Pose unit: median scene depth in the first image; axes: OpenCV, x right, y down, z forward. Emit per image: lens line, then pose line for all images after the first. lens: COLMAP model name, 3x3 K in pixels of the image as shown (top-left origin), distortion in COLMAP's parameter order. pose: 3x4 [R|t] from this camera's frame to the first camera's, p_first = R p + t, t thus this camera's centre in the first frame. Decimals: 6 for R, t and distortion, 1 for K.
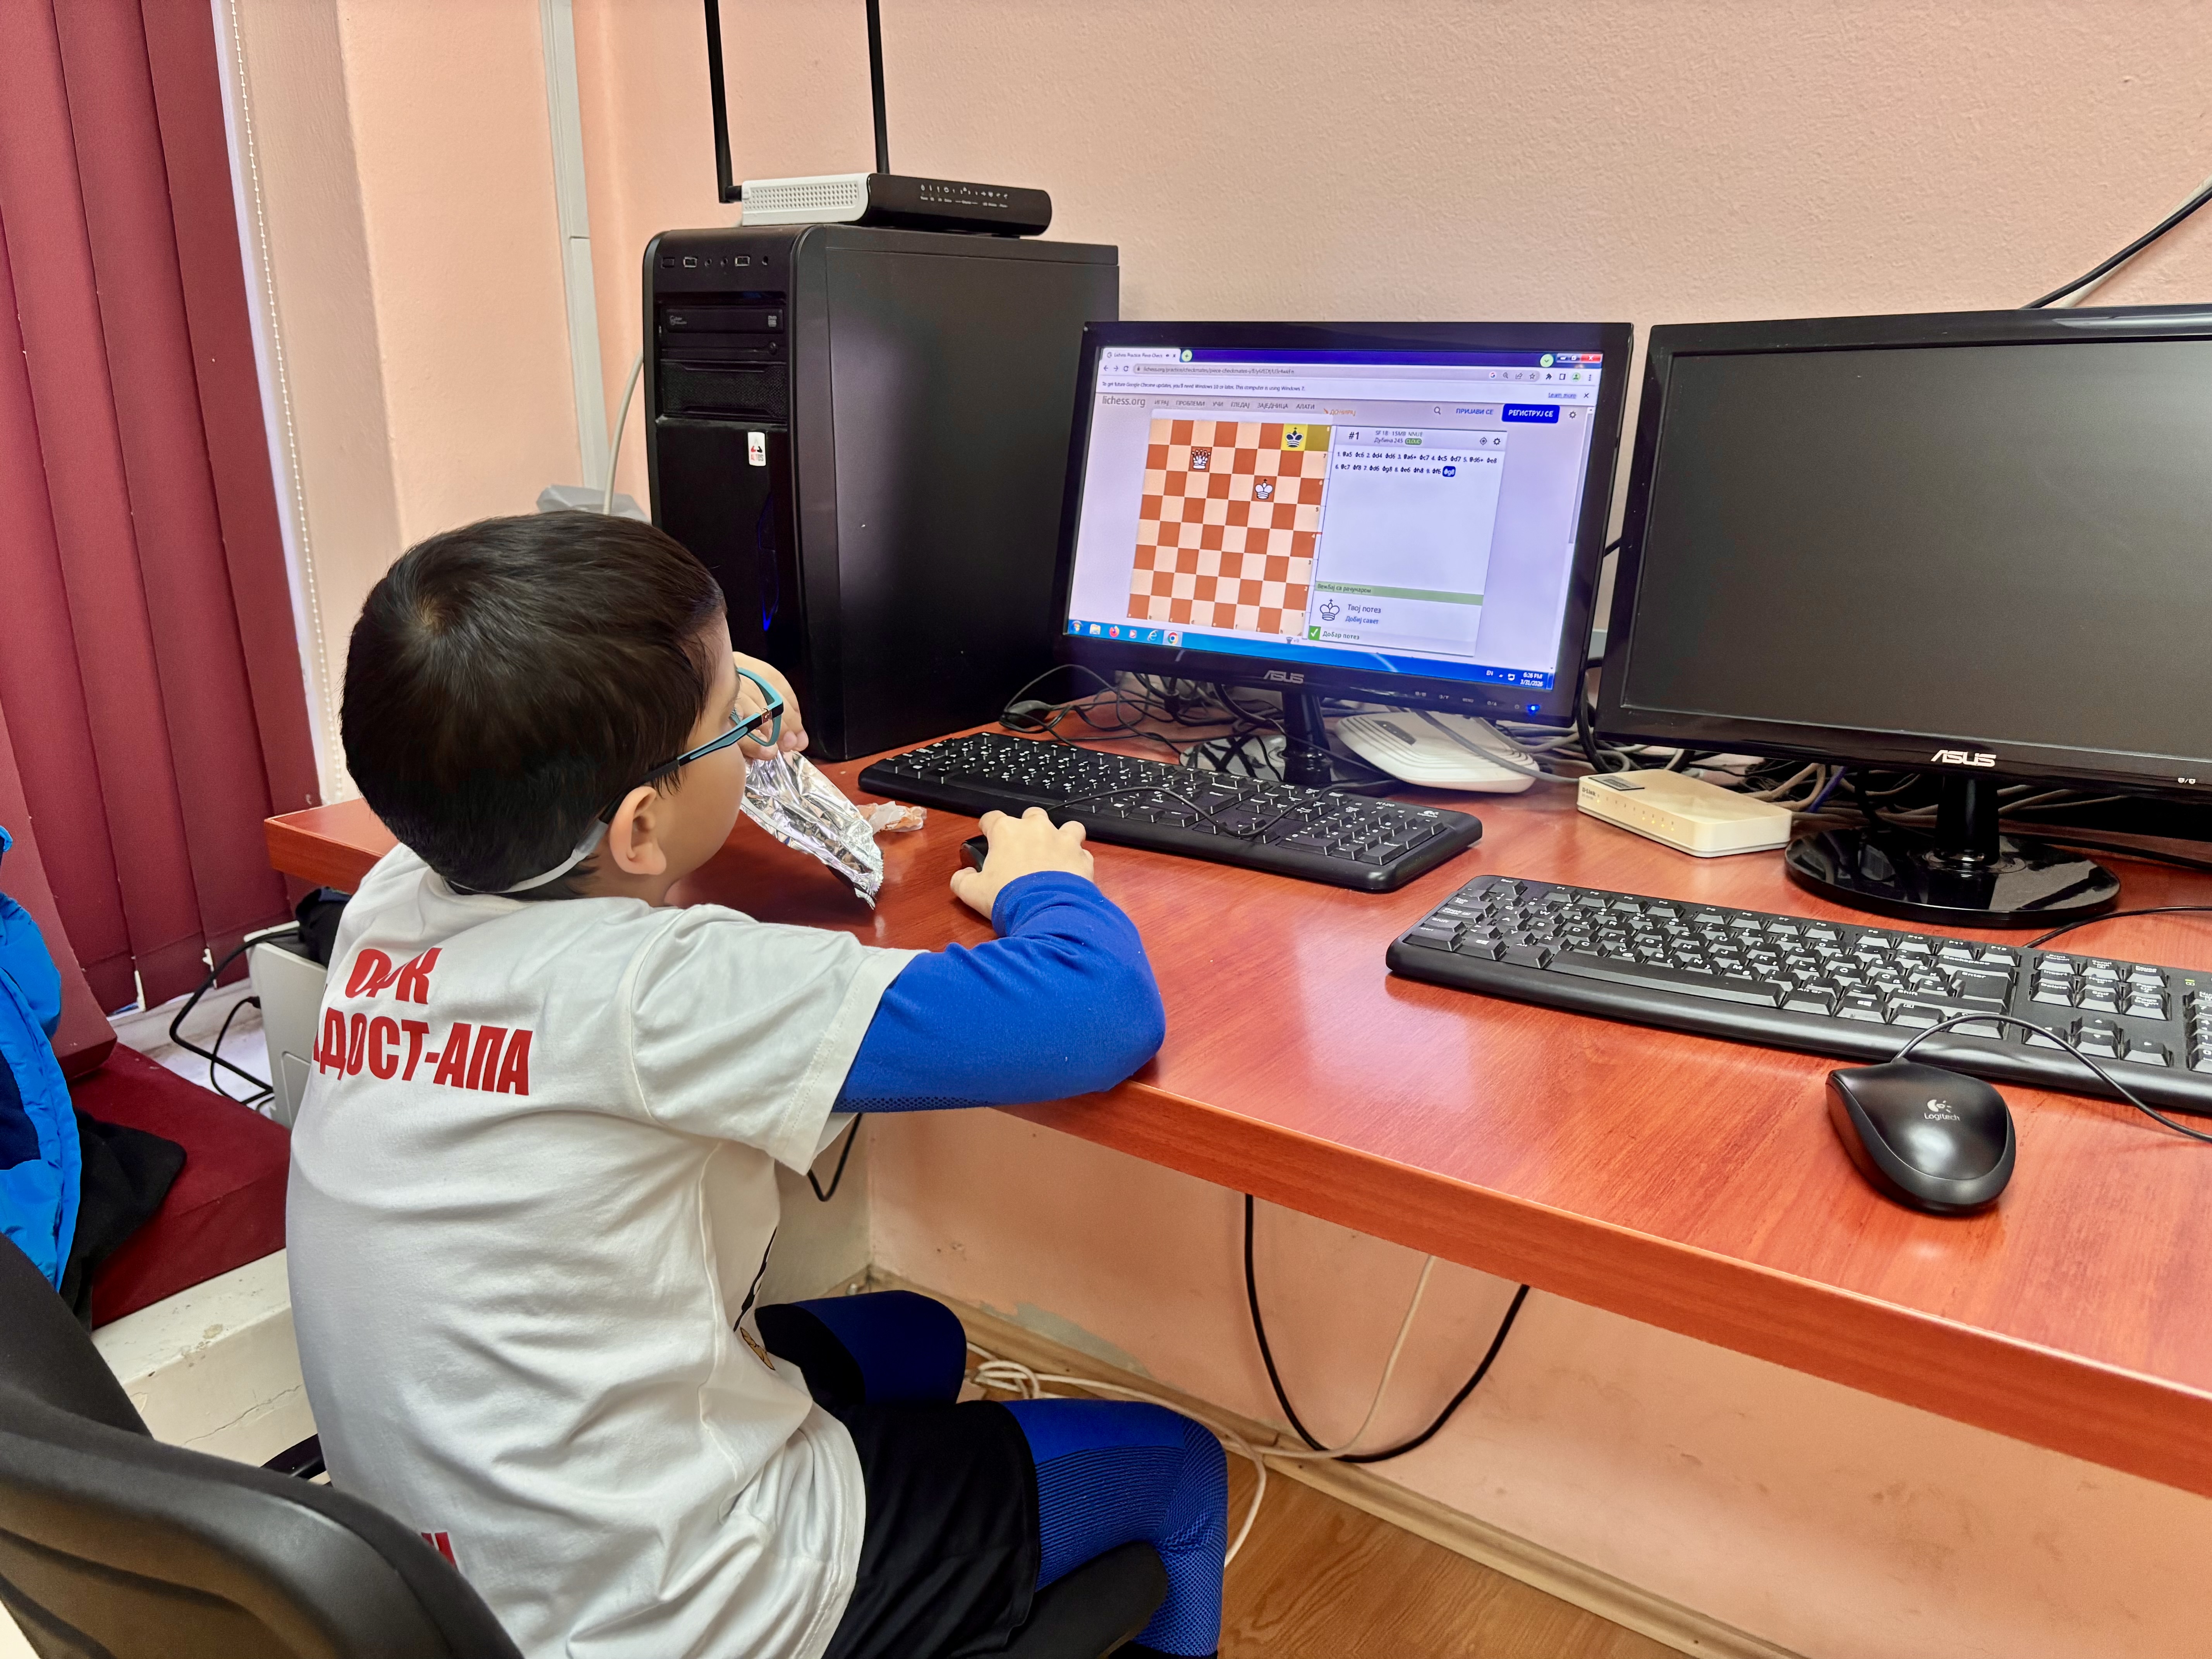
lens RADIAL K [[1721.7, 0, 1106.0], [0, 1721.7, 829.5], [0, 0, 1]] dist [0.003633, 0.001290]
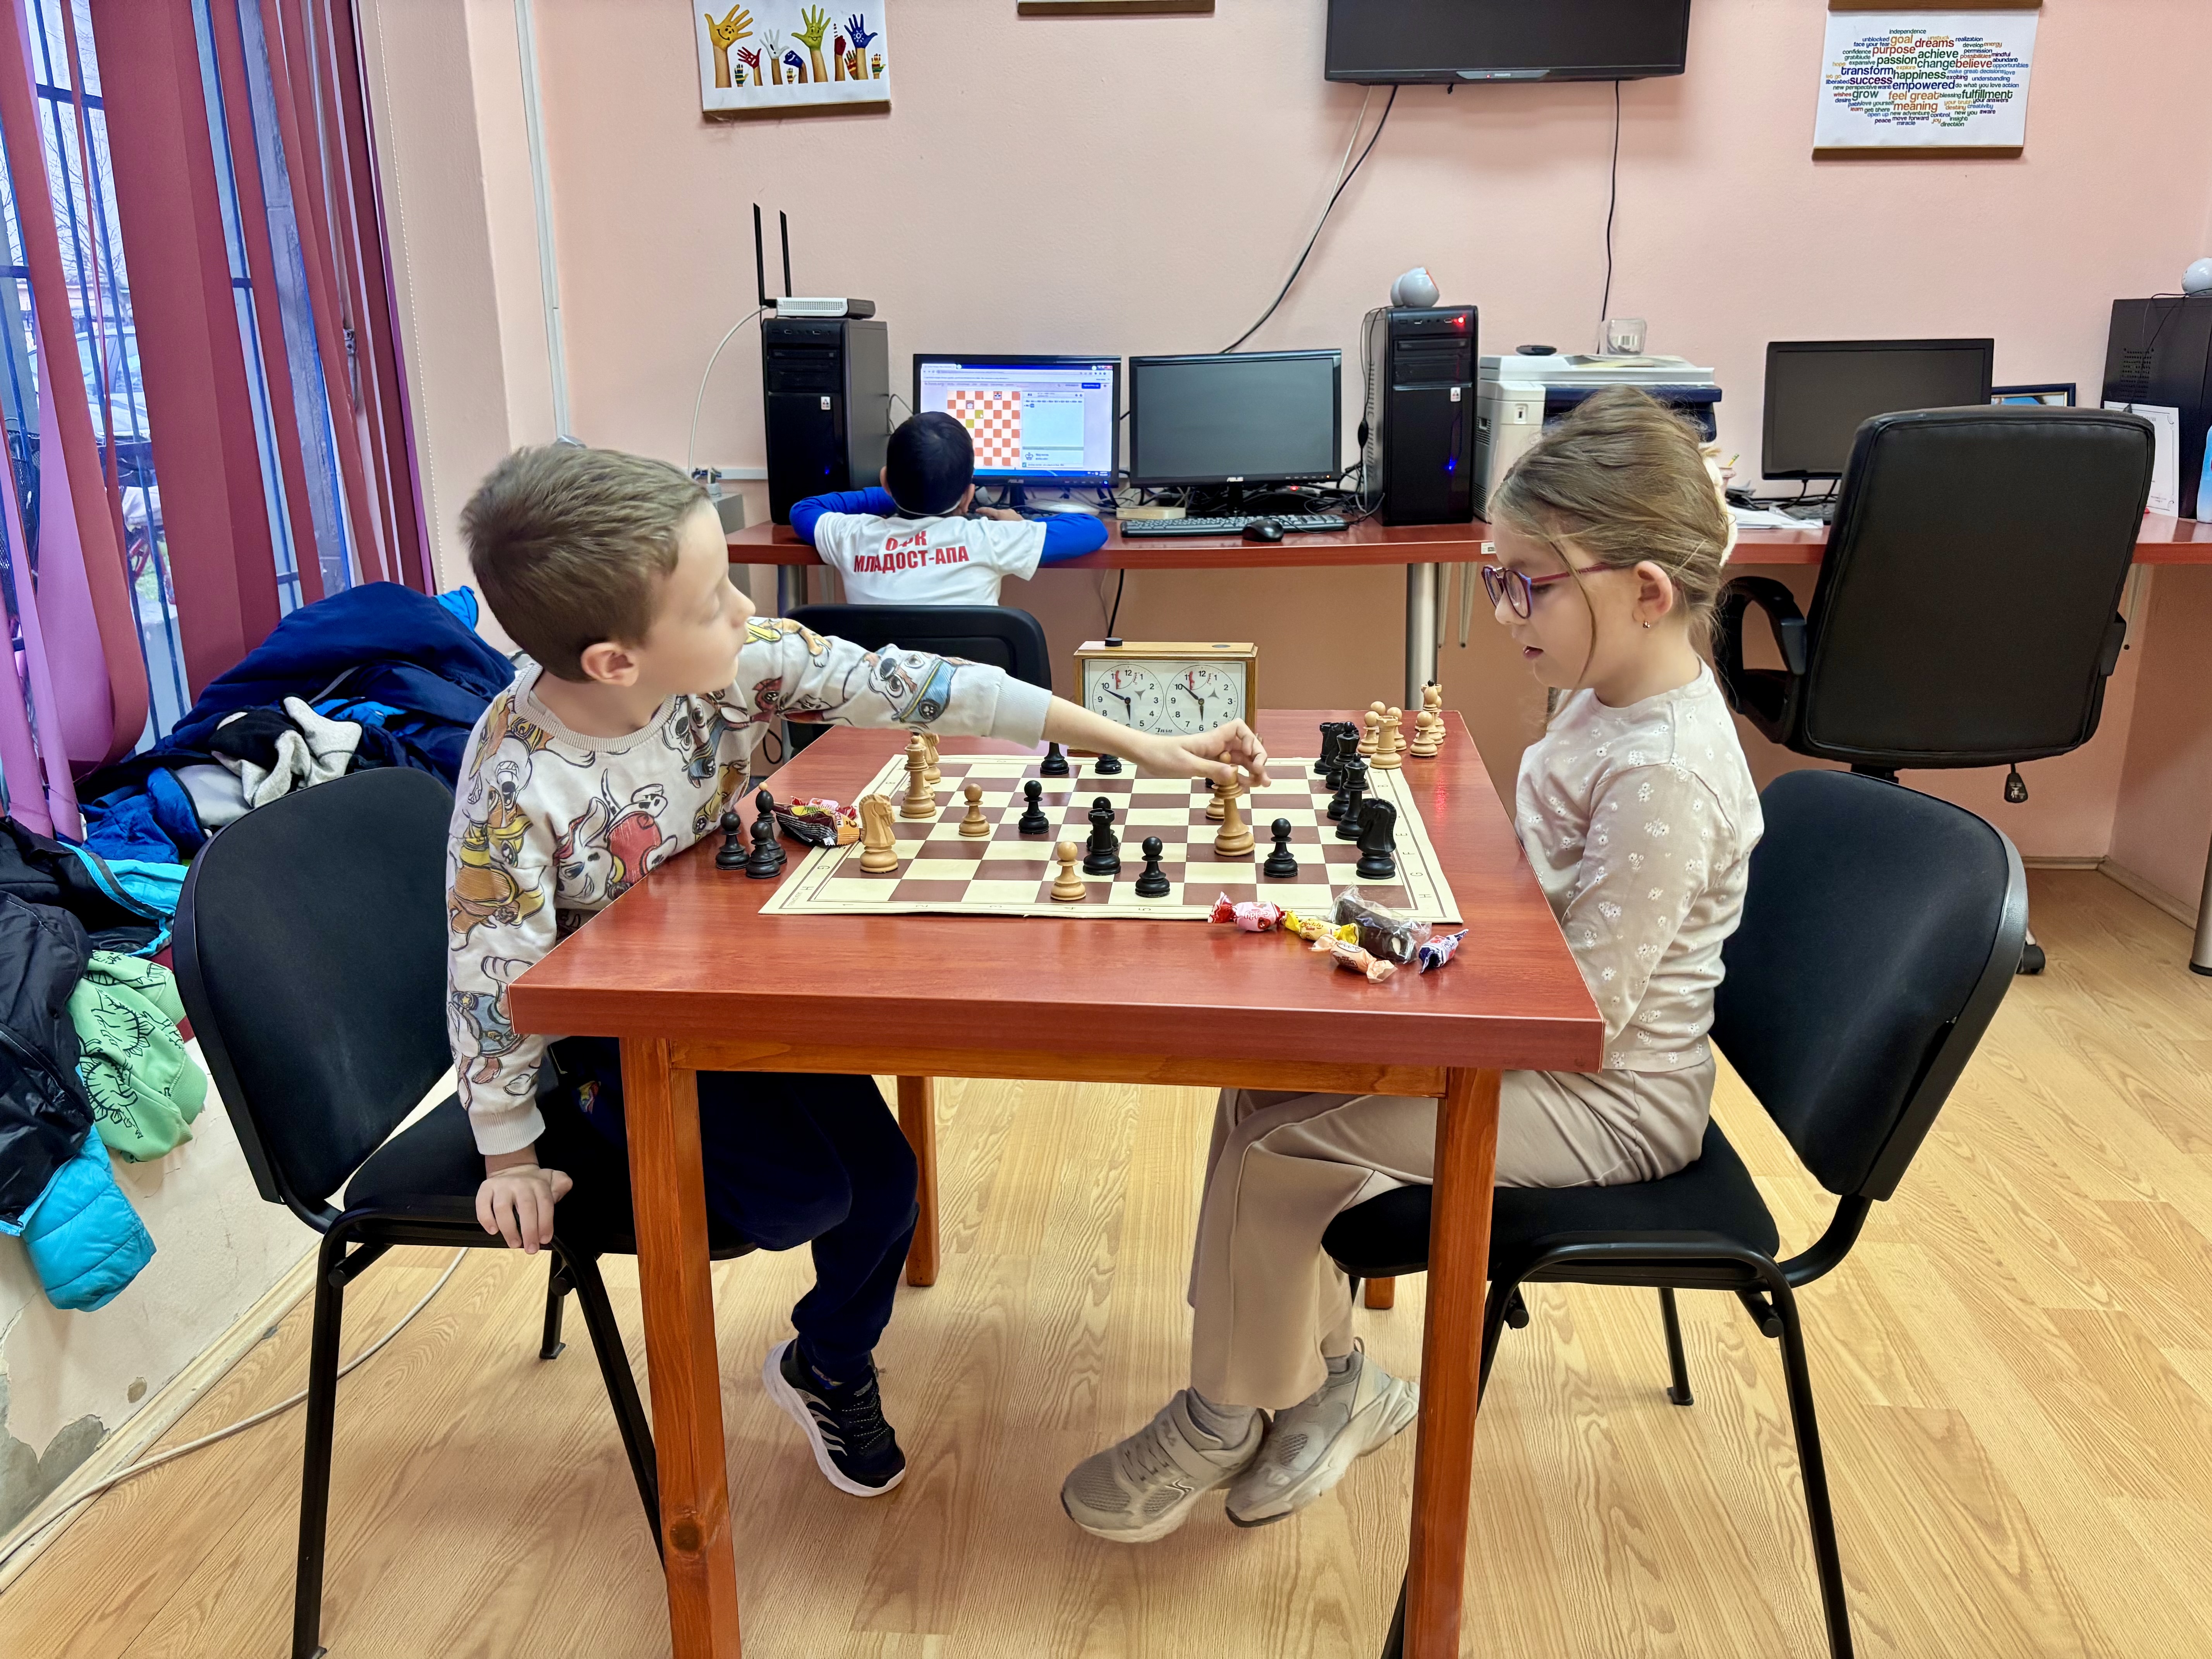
lens RADIAL K [[1663.6, 0, 1106.0], [0, 1663.6, 829.5], [0, 0, 1]] dist [-0.000971, -0.000242]
pose [[0.854750, -0.143288, 0.498870, -1.278450], [0.140814, 0.989109, 0.042831, 0.401092], [-0.499574, 0.033639, 0.865618, -1.489405]]
